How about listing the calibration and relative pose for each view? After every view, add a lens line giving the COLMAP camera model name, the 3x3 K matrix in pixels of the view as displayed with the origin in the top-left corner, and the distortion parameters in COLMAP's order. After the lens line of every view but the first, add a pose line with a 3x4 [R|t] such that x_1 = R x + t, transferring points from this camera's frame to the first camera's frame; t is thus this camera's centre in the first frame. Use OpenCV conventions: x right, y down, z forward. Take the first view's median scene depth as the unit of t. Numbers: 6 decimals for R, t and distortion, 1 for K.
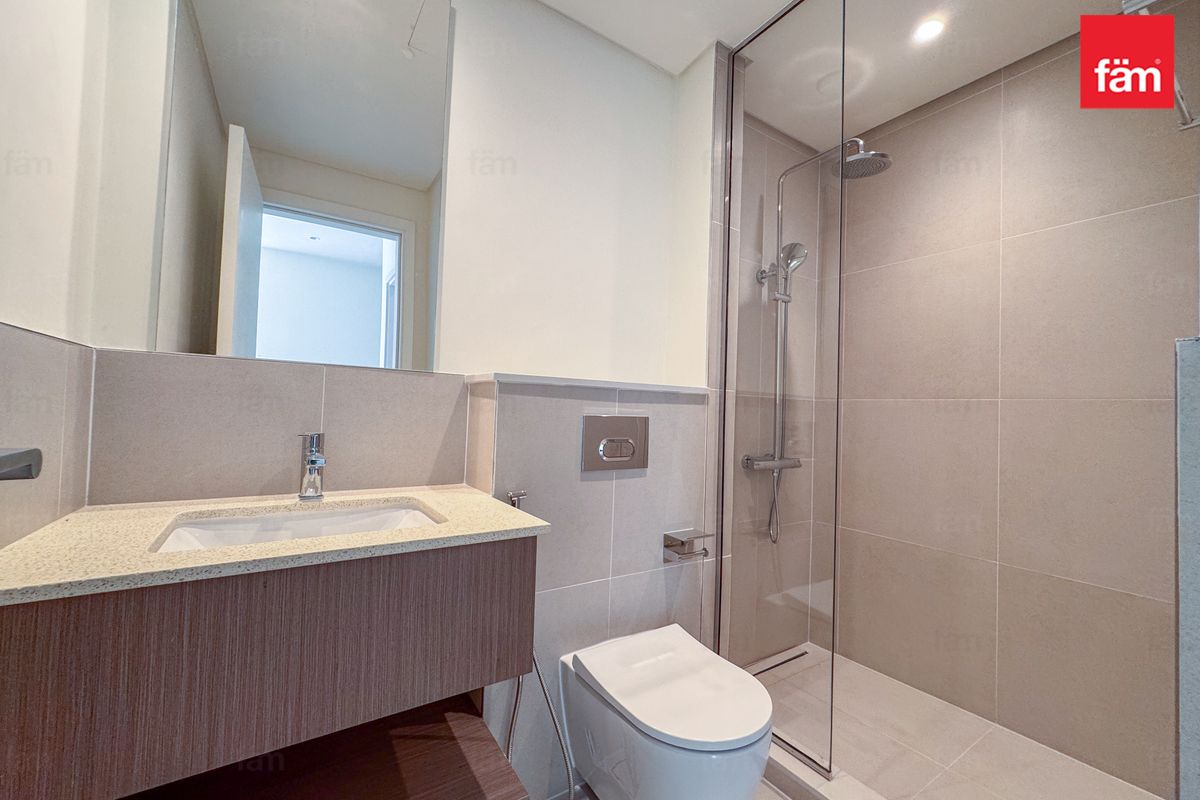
lens RADIAL K [[478.8, 0, 600.0], [0, 478.8, 400.0], [0, 0, 1]] dist [-0.000314, -0.000365]
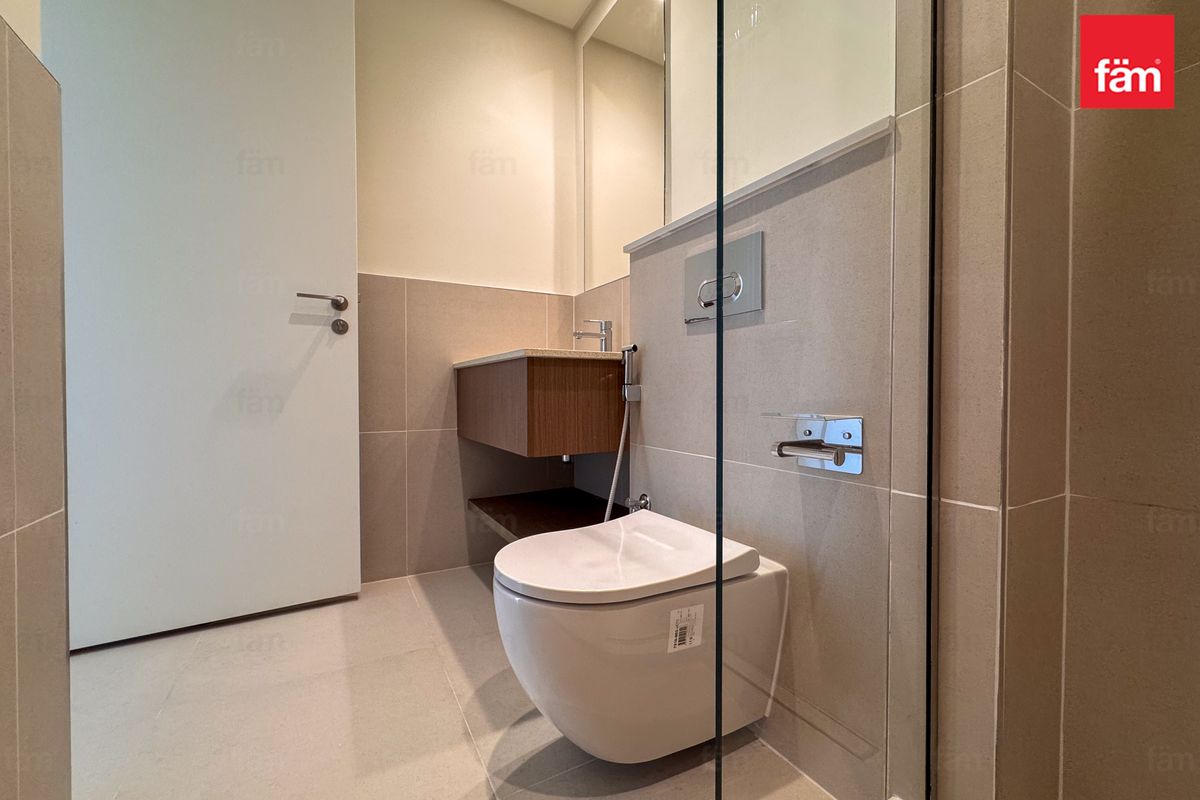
lens RADIAL K [[478.8, 0, 600.0], [0, 478.8, 400.0], [0, 0, 1]] dist [-0.000314, -0.000365]
pose [[-0.074333, -0.012153, -0.997159, 0.780444], [0.020767, 0.999690, -0.013732, 0.274597], [0.997017, -0.021729, -0.074057, 0.838838]]
